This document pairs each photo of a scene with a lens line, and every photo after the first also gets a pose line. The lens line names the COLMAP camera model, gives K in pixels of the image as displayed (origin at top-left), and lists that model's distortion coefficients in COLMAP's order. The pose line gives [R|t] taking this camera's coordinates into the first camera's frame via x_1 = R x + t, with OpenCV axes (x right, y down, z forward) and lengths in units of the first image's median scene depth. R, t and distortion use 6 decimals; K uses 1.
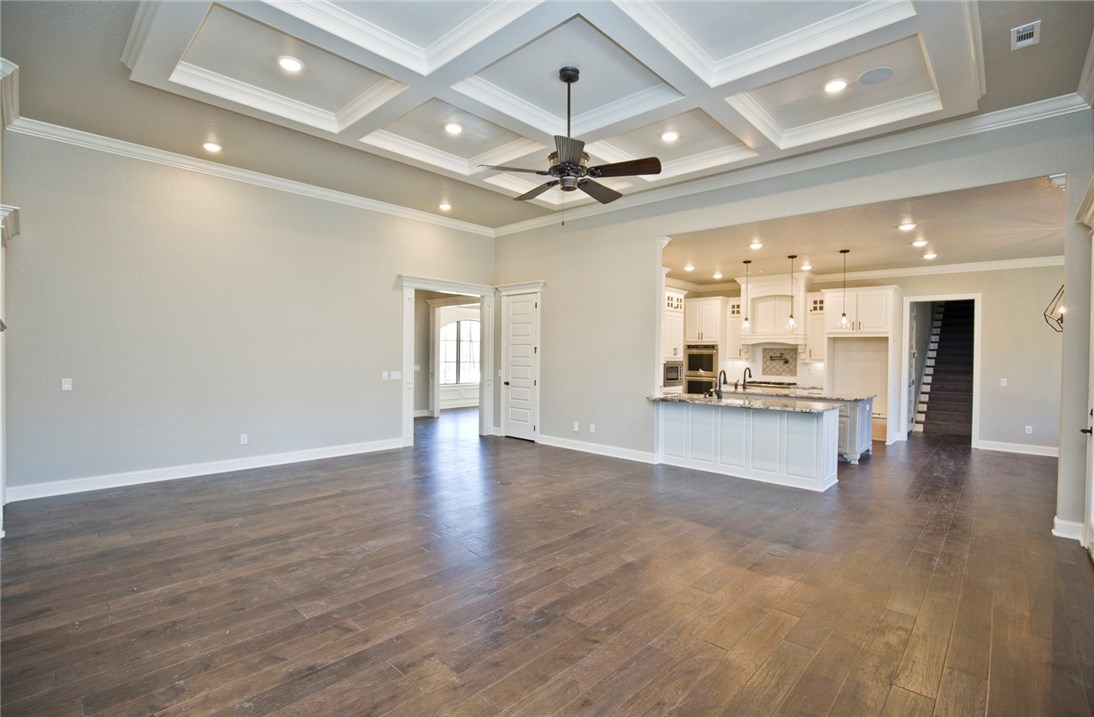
lens RADIAL K [[504.1, 0, 550.3], [0, 504.1, 359.0], [0, 0, 1]] dist [-0.029486, 0.001131]
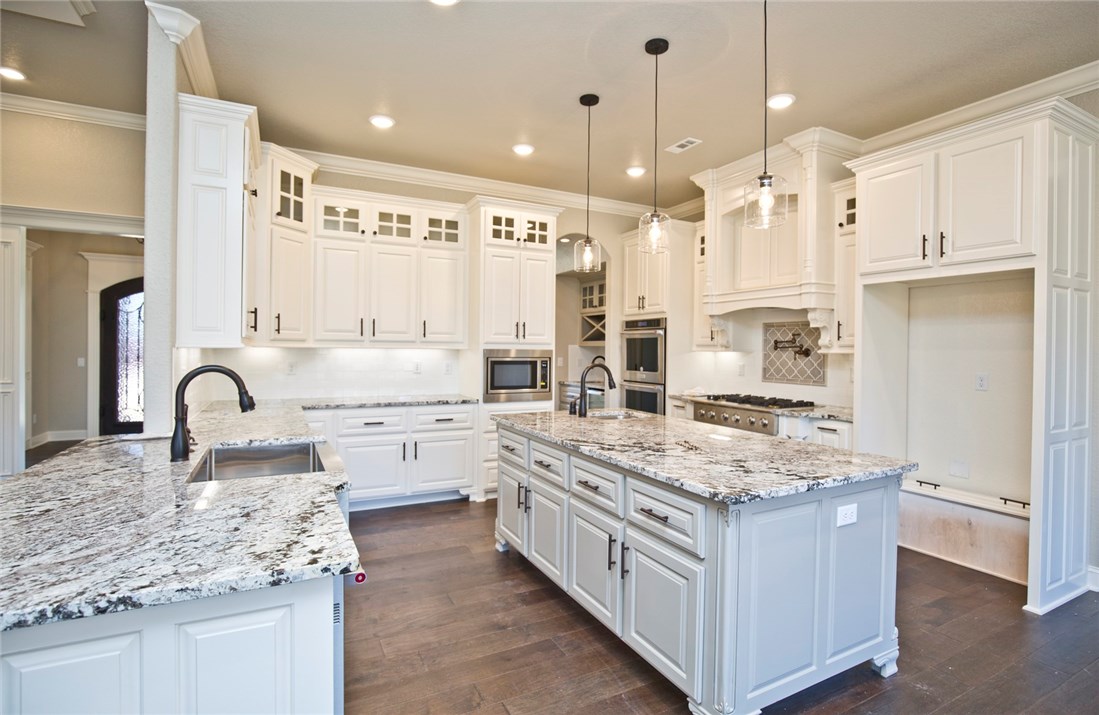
lens RADIAL K [[538.1, 0, 551.9], [0, 538.1, 352.1], [0, 0, 1]] dist [-0.015264, 0.000174]
pose [[0.943322, -0.000010, -0.331880, 0.416296], [-0.002495, 0.999972, -0.007120, 0.009063], [0.331871, 0.007544, 0.943295, 0.482824]]
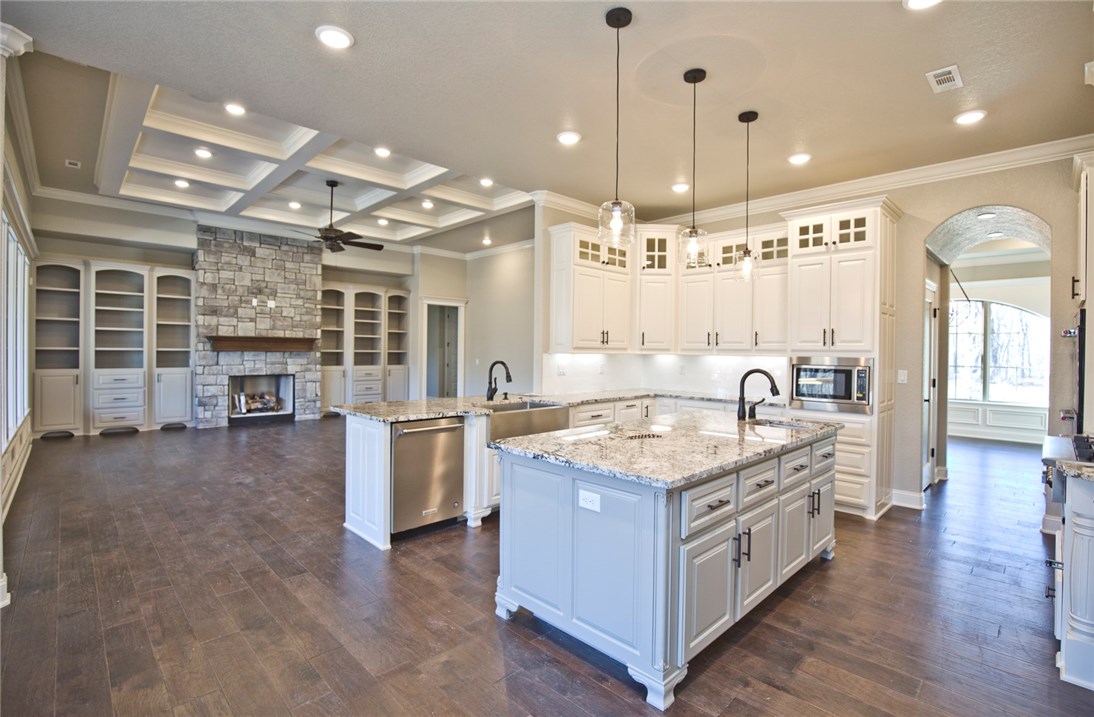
lens RADIAL K [[504.1, 0, 550.3], [0, 504.1, 352.2], [0, 0, 1]] dist [-0.029486, 0.001131]
pose [[-0.042409, -0.011125, -0.999038, 0.669650], [-0.025794, 0.999617, -0.010036, 0.009687], [0.998767, 0.025344, -0.042680, 0.706377]]
